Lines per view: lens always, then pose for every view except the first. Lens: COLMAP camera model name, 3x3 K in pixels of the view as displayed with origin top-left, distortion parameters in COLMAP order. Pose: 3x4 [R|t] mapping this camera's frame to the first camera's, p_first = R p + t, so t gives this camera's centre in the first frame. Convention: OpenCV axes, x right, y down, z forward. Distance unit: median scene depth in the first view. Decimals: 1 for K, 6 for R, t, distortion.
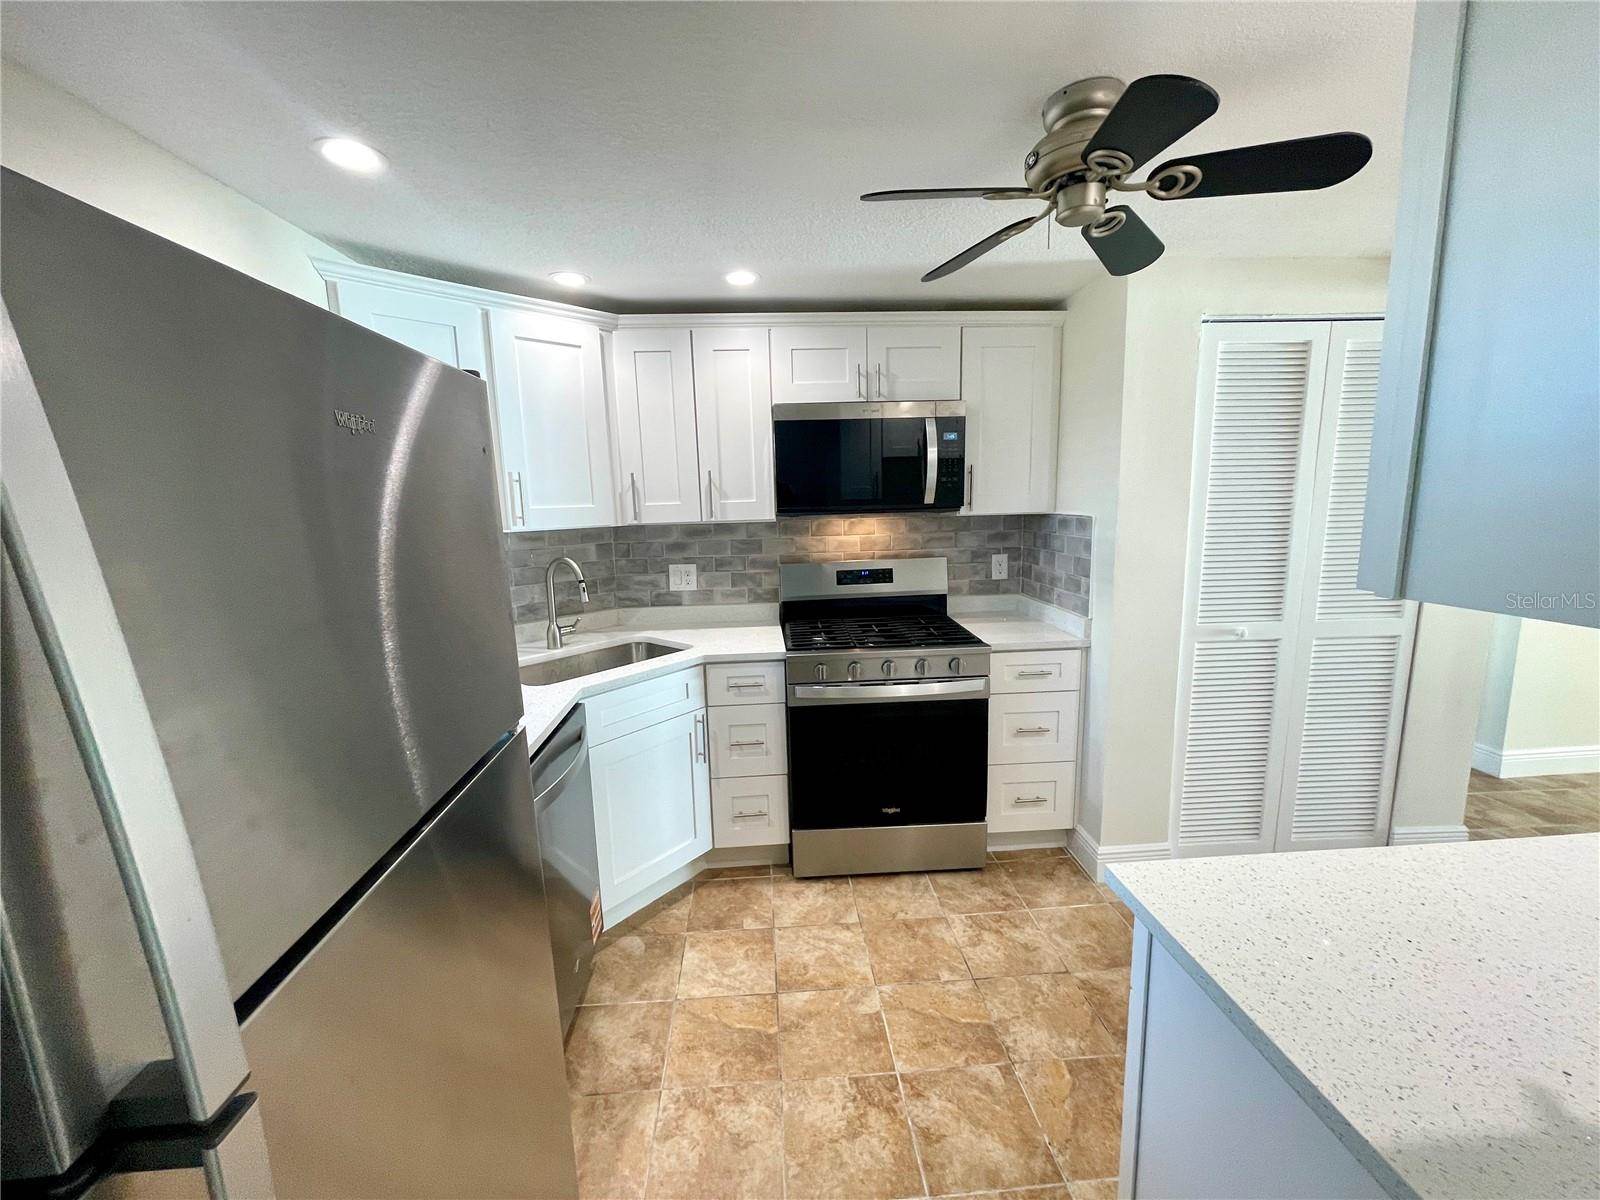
lens RADIAL K [[647.0, 0, 802.9], [0, 647.0, 599.5], [0, 0, 1]] dist [-0.003261, 0.000927]
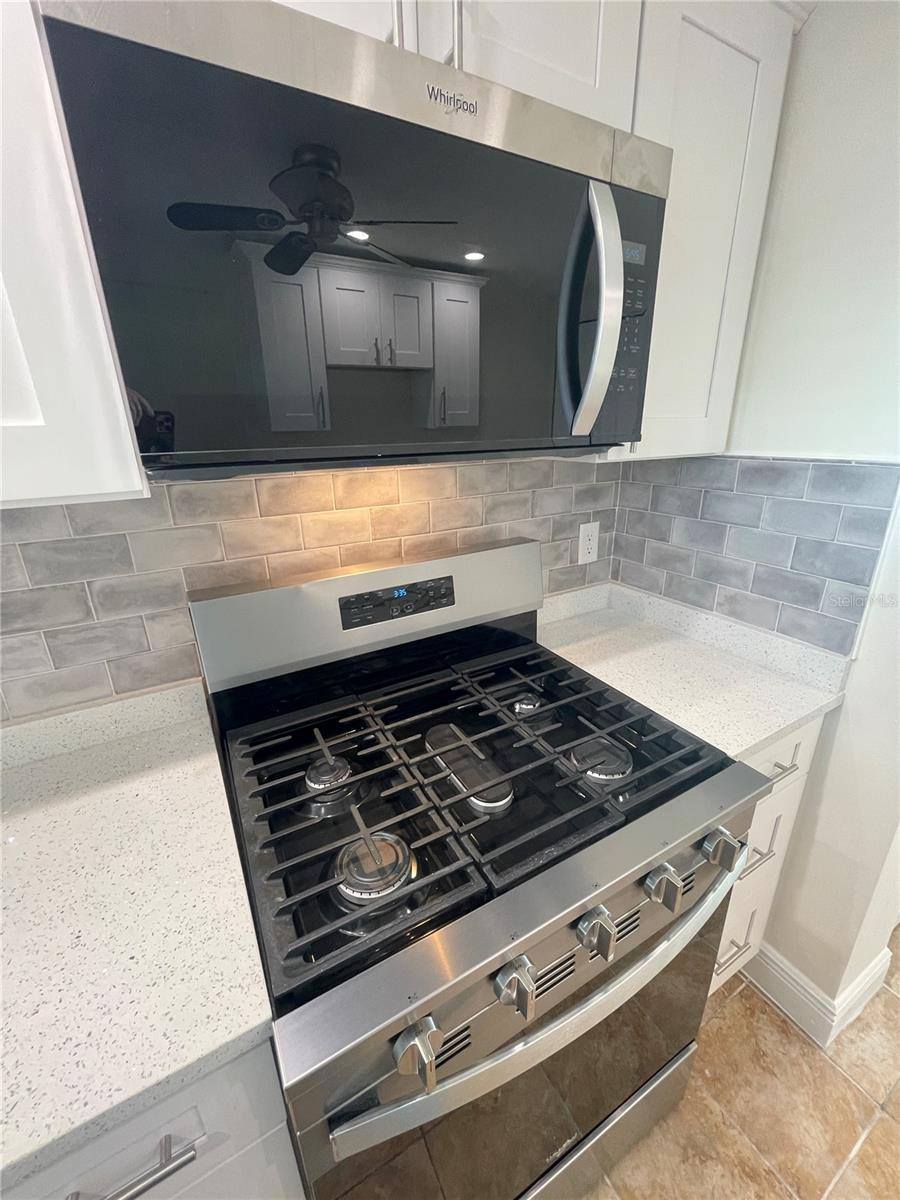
lens RADIAL K [[485.2, 0, 448.0], [0, 485.2, 600.0], [0, 0, 1]] dist [-0.003261, 0.000927]
pose [[0.896188, -0.141912, 0.420367, -0.021441], [0.064659, 0.979126, 0.192696, -0.114722], [-0.438938, -0.145511, 0.886656, 0.772228]]
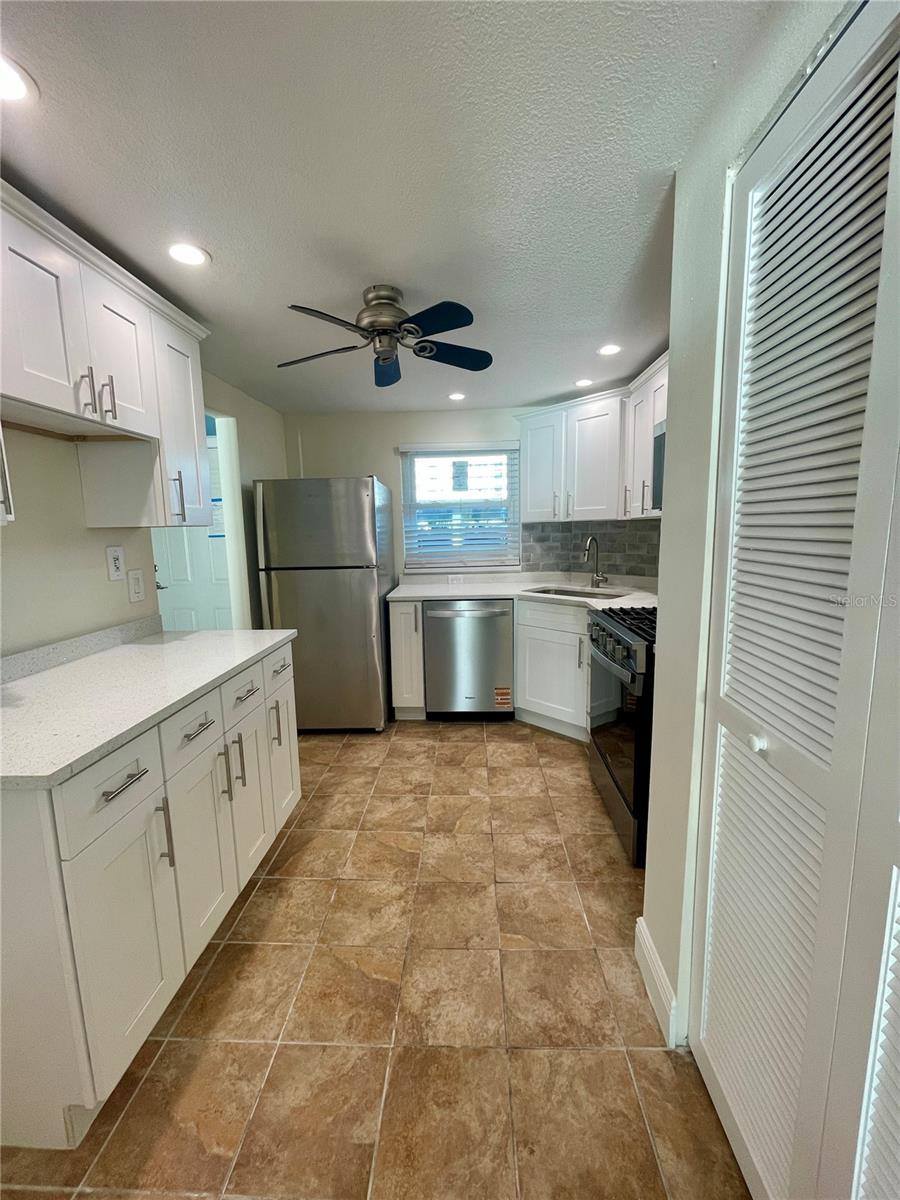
lens RADIAL K [[485.2, 0, 446.9], [0, 485.2, 600.4], [0, 0, 1]] dist [-0.003261, 0.000927]
pose [[-0.116182, 0.174228, -0.977827, 0.980224], [-0.132607, 0.972960, 0.189117, -0.089640], [0.984336, 0.151639, -0.089936, 0.721106]]
